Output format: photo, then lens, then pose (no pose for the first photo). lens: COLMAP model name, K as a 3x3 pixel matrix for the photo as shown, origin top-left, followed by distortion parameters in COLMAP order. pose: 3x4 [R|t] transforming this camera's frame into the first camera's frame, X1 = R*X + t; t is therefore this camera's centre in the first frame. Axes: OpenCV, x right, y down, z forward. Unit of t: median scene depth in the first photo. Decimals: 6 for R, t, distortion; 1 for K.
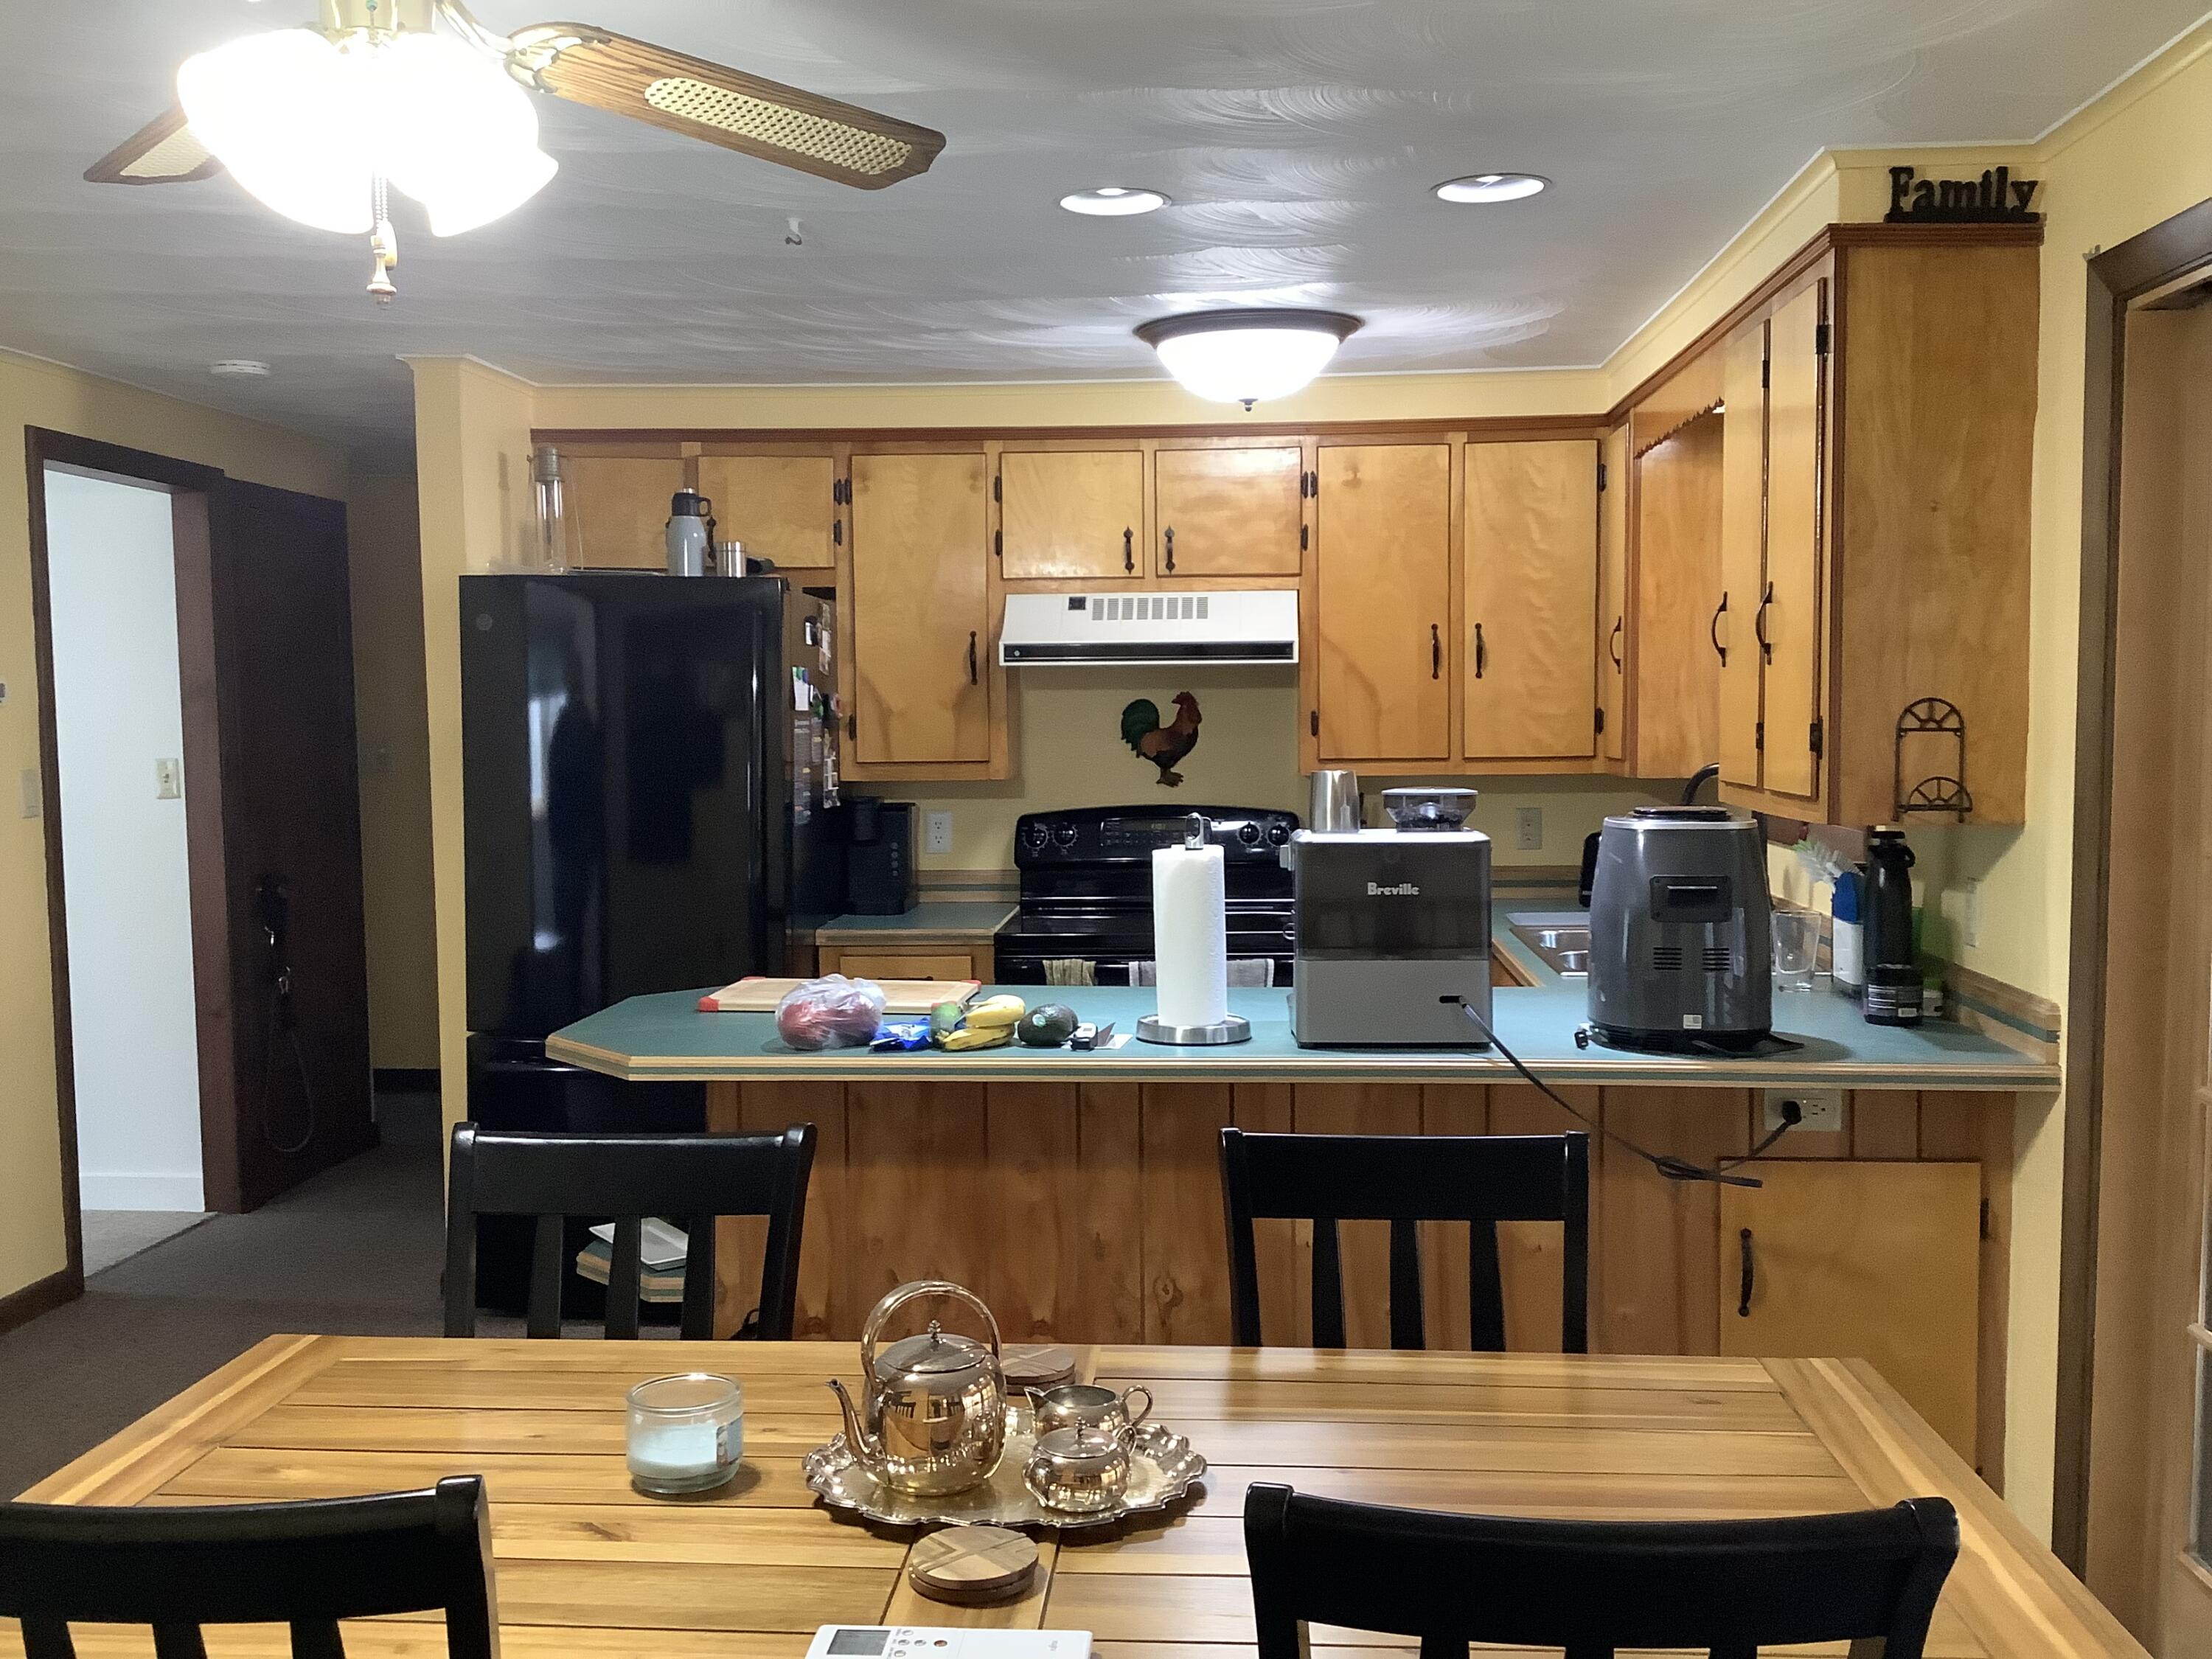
lens RADIAL K [[1989.7, 0, 1105.4], [0, 1989.7, 853.8], [0, 0, 1]] dist [0.126788, -0.295834]
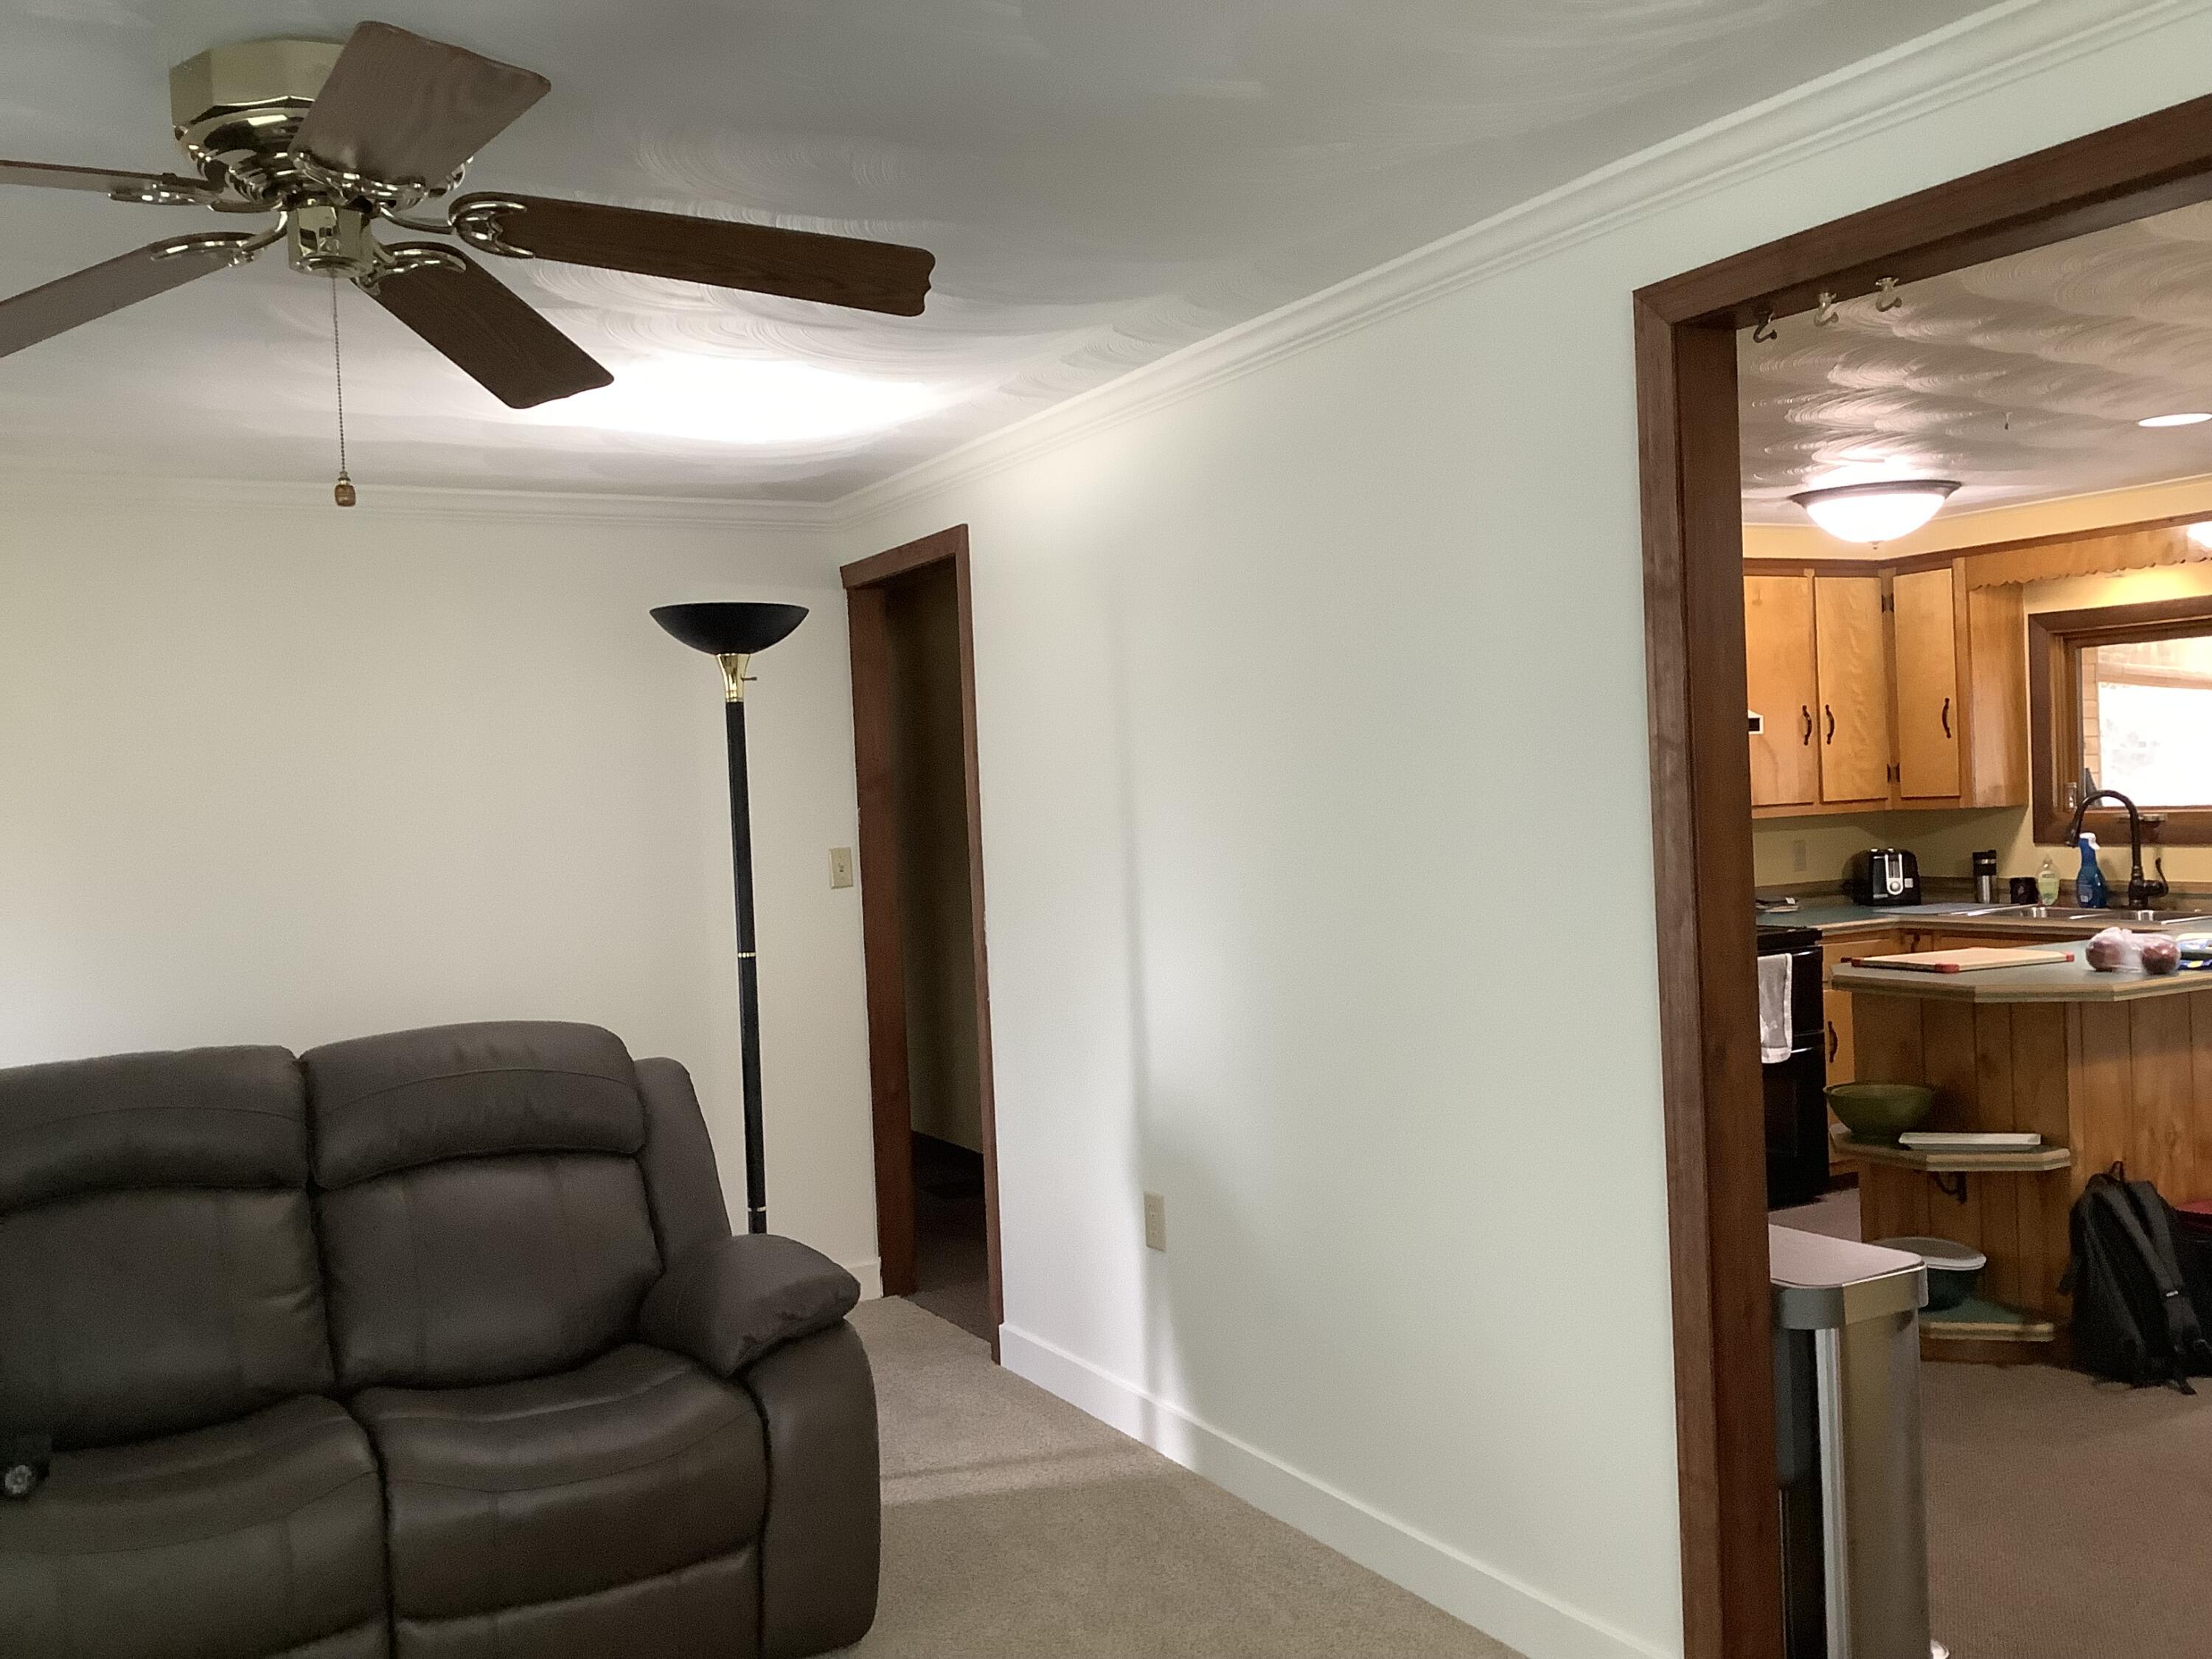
lens RADIAL K [[1989.7, 0, 1105.4], [0, 1989.7, 853.8], [0, 0, 1]] dist [0.126788, -0.295834]
pose [[0.842154, -0.042100, 0.537590, -0.985542], [0.077059, 0.996111, -0.042709, 0.008492], [-0.533702, 0.077394, 0.842124, 0.100991]]
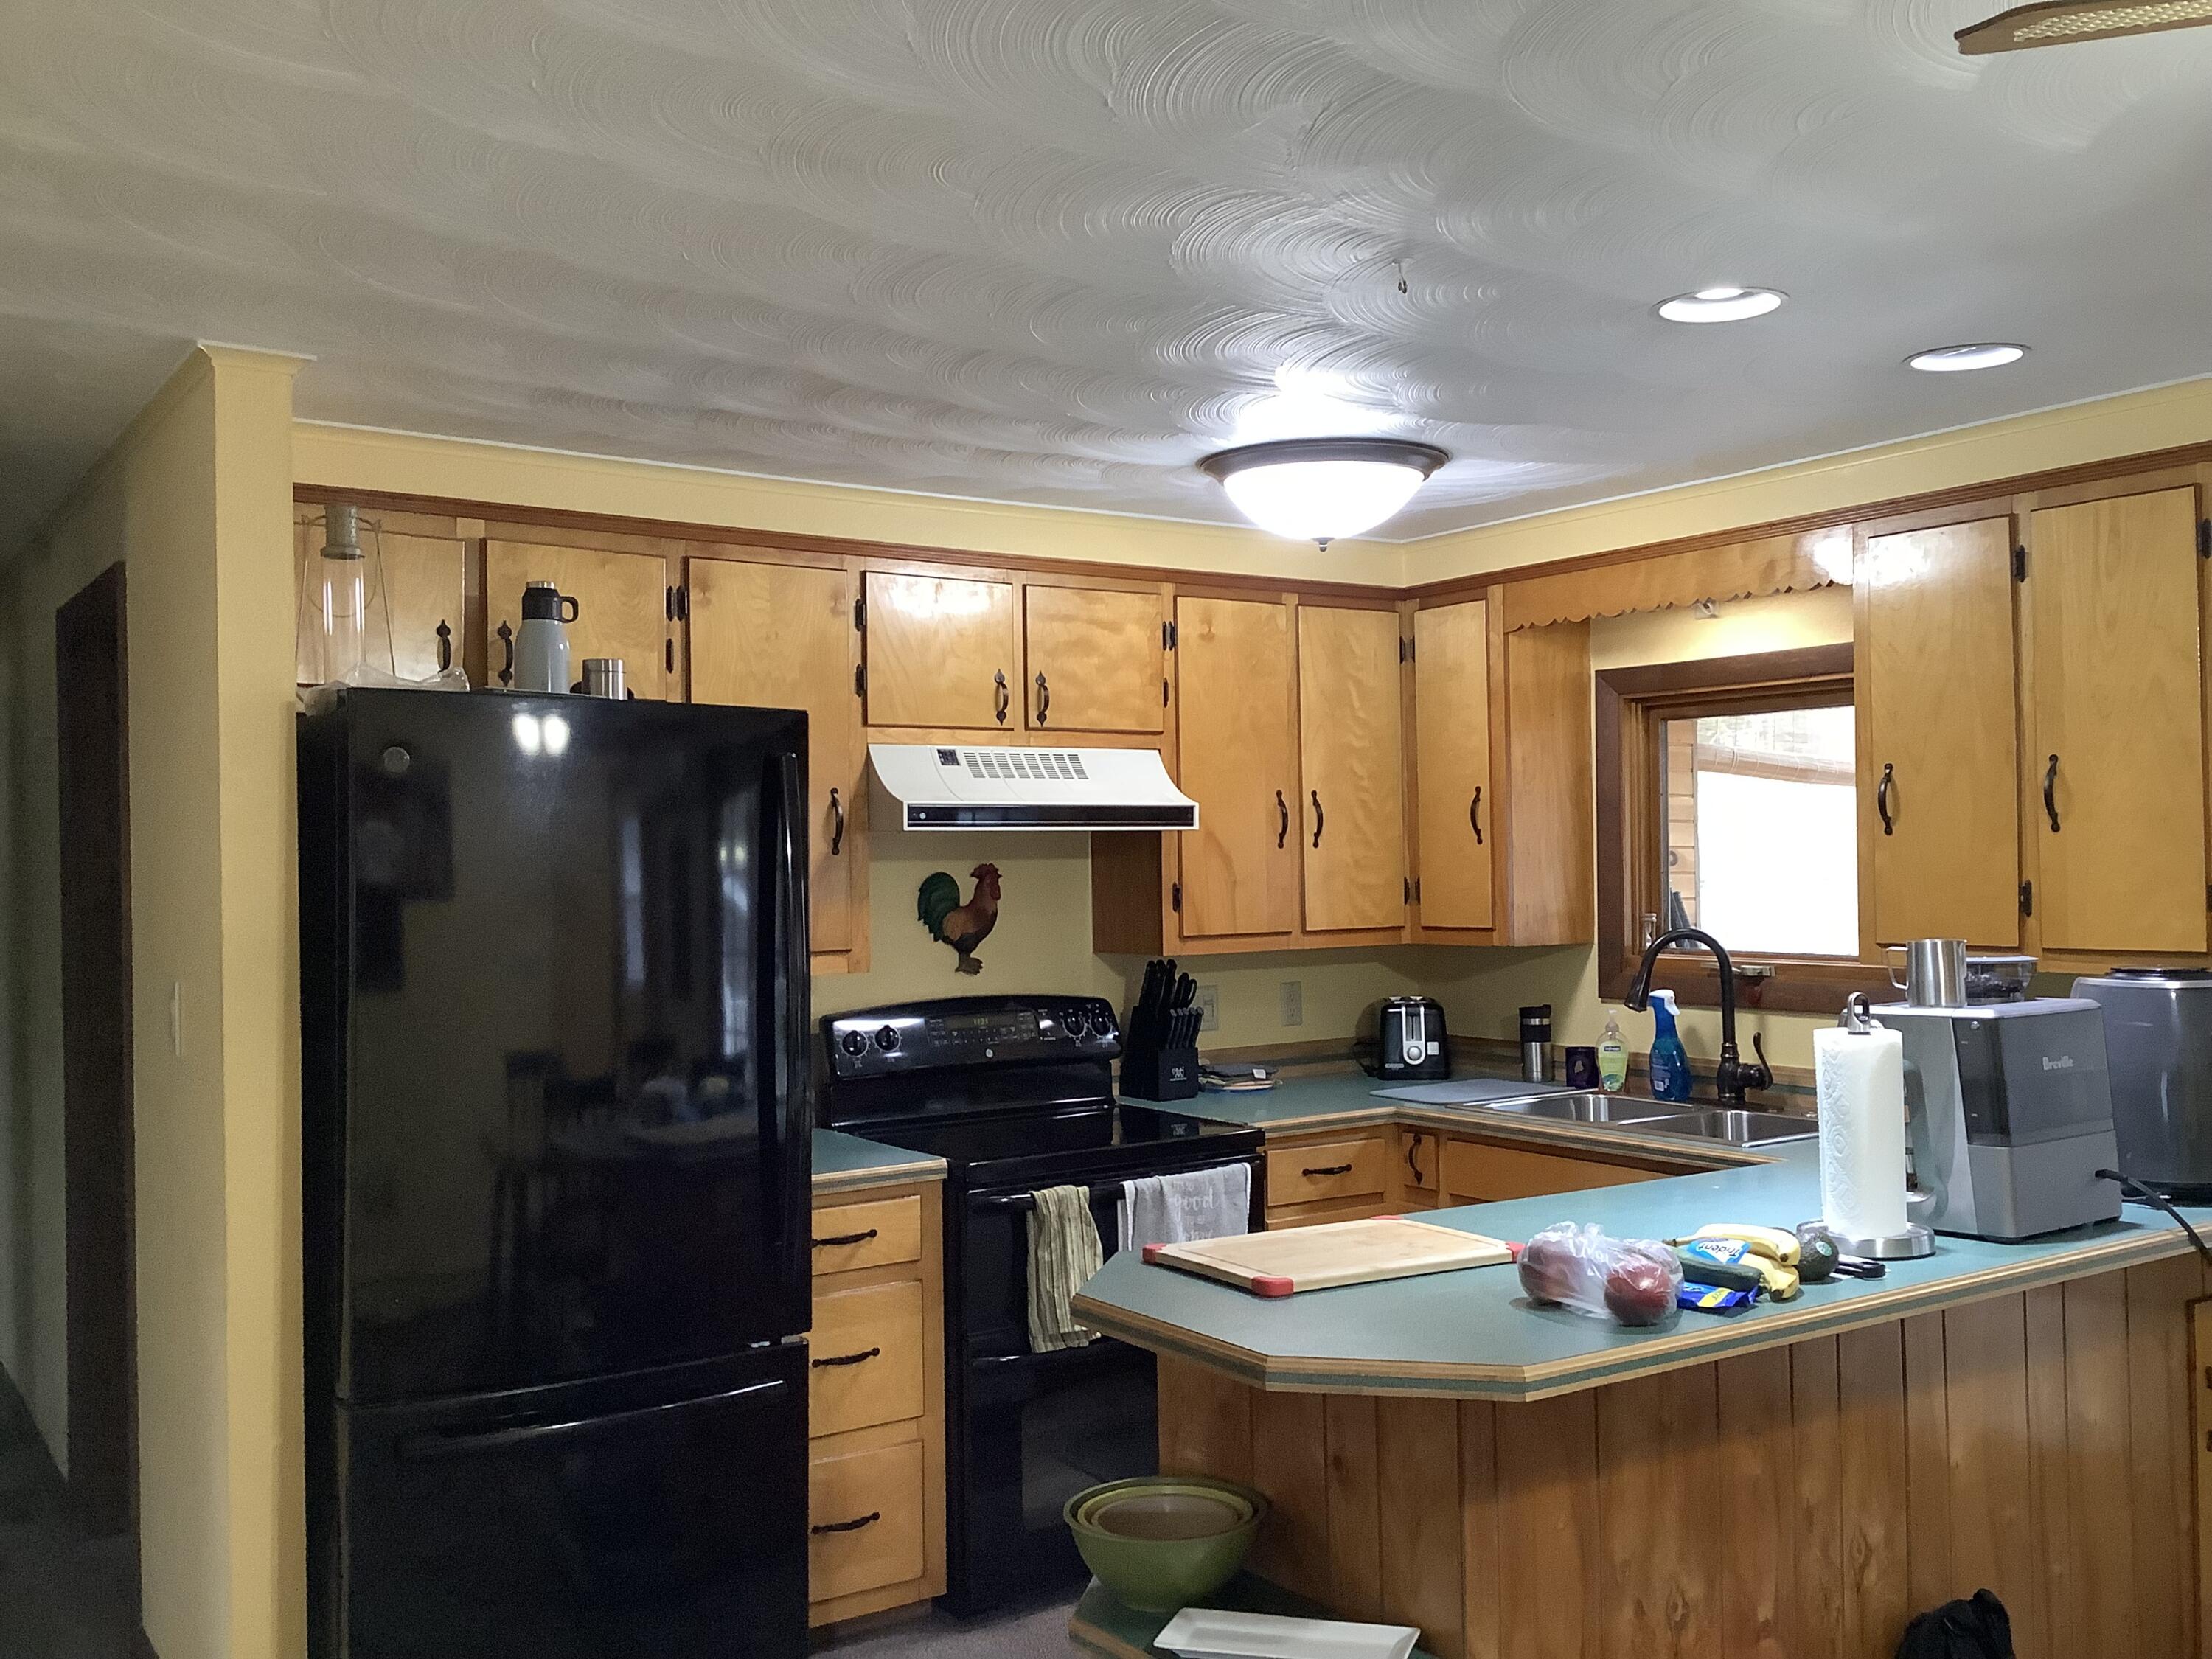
lens RADIAL K [[2003.7, 0, 1109.3], [0, 2003.7, 839.9], [0, 0, 1]] dist [0.093148, -0.193676]
pose [[0.780551, 0.003619, 0.625081, -0.489369], [0.056715, 0.995449, -0.076584, -0.023707], [-0.622513, 0.095229, 0.776794, 0.316305]]
